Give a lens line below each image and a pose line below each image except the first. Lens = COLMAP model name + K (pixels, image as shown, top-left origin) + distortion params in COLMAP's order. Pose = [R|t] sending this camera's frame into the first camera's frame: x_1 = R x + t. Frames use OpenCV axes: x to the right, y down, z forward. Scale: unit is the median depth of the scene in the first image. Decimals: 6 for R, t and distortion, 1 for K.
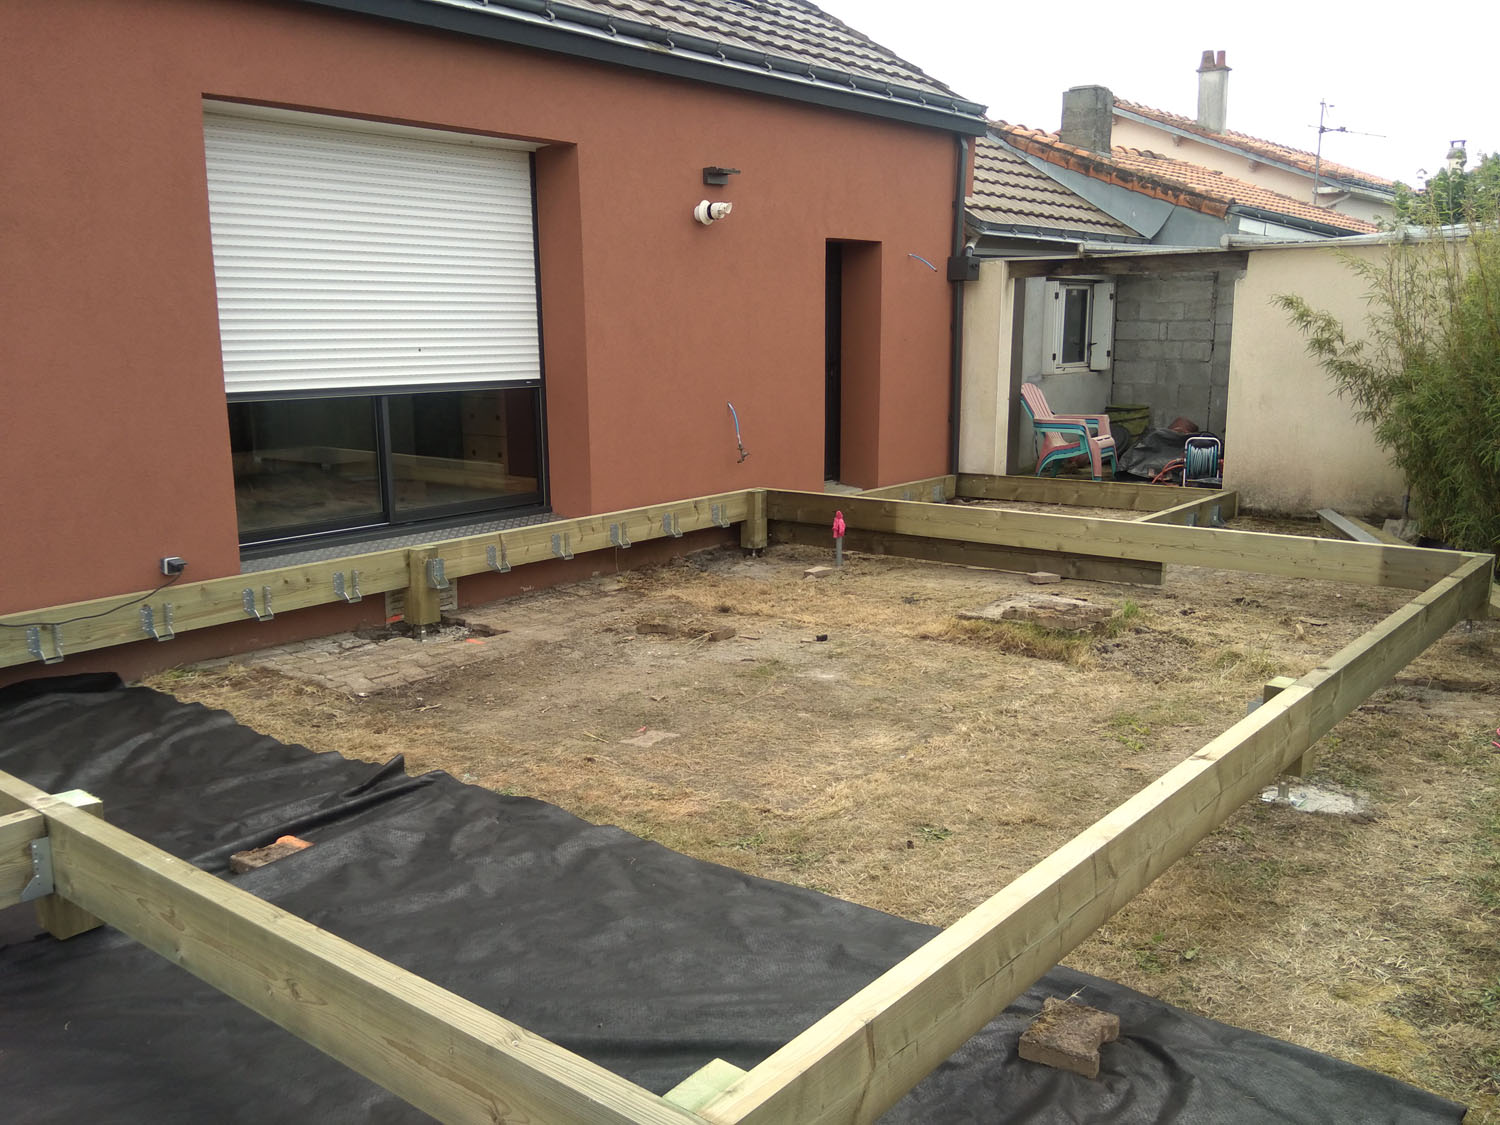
lens RADIAL K [[1281.5, 0, 750.0], [0, 1281.5, 562.5], [0, 0, 1]] dist [0.093864, -0.180351]
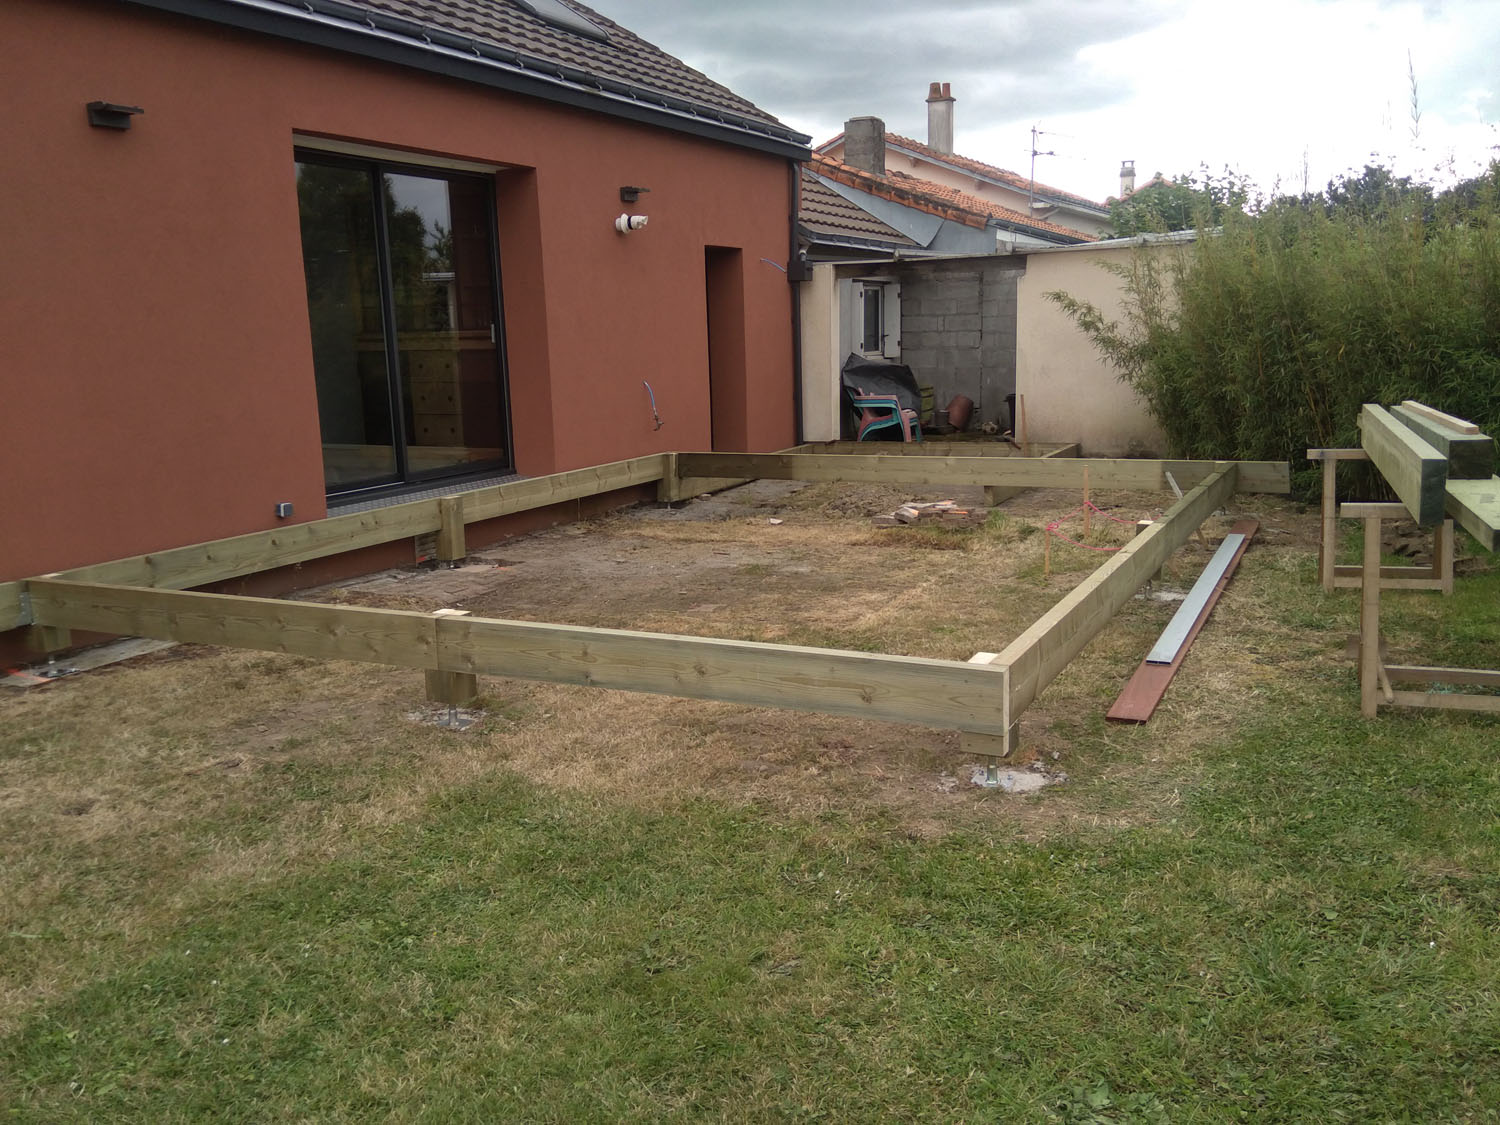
lens RADIAL K [[1272.5, 0, 748.4], [0, 1272.5, 580.5], [0, 0, 1]] dist [0.092266, -0.195380]
pose [[0.976103, -0.060616, 0.208685, -0.151306], [0.059539, 0.998160, 0.011445, 0.045533], [-0.208995, 0.001253, 0.977916, -0.163180]]
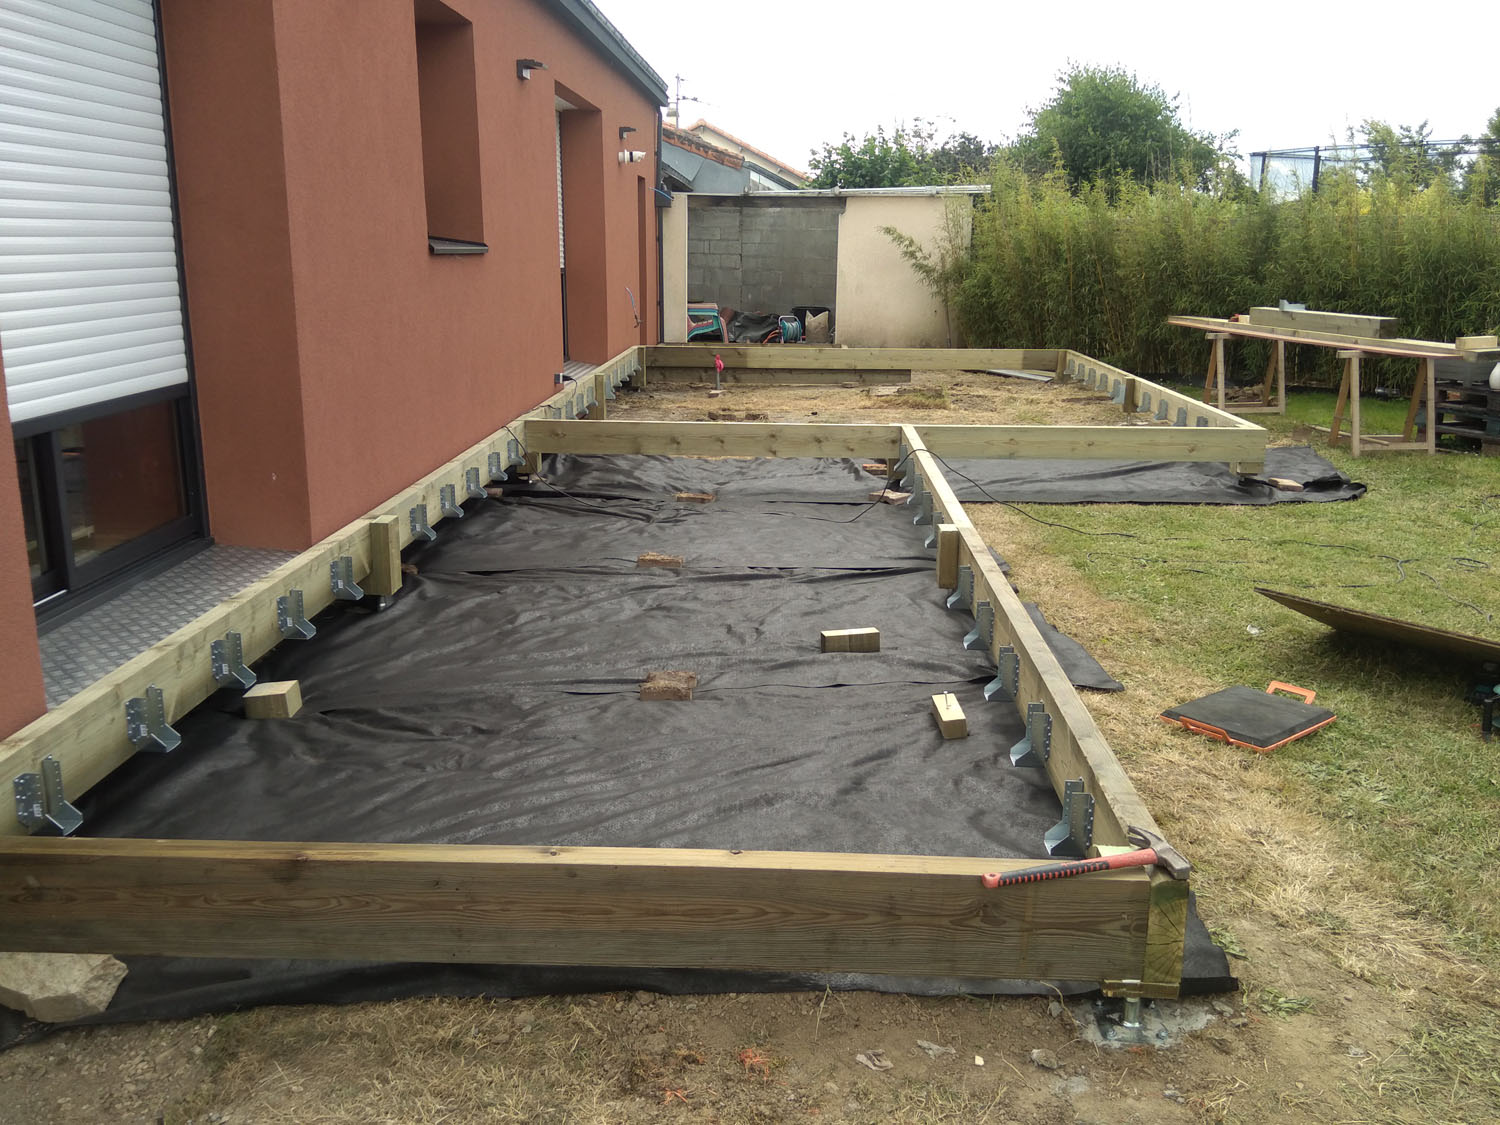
lens RADIAL K [[1281.5, 0, 750.0], [0, 1281.5, 562.5], [0, 0, 1]] dist [0.093864, -0.180351]
pose [[0.797219, -0.129501, 0.589637, -0.678393], [0.096488, 0.991498, 0.087304, 0.062101], [-0.595930, -0.012708, 0.802936, -0.236047]]
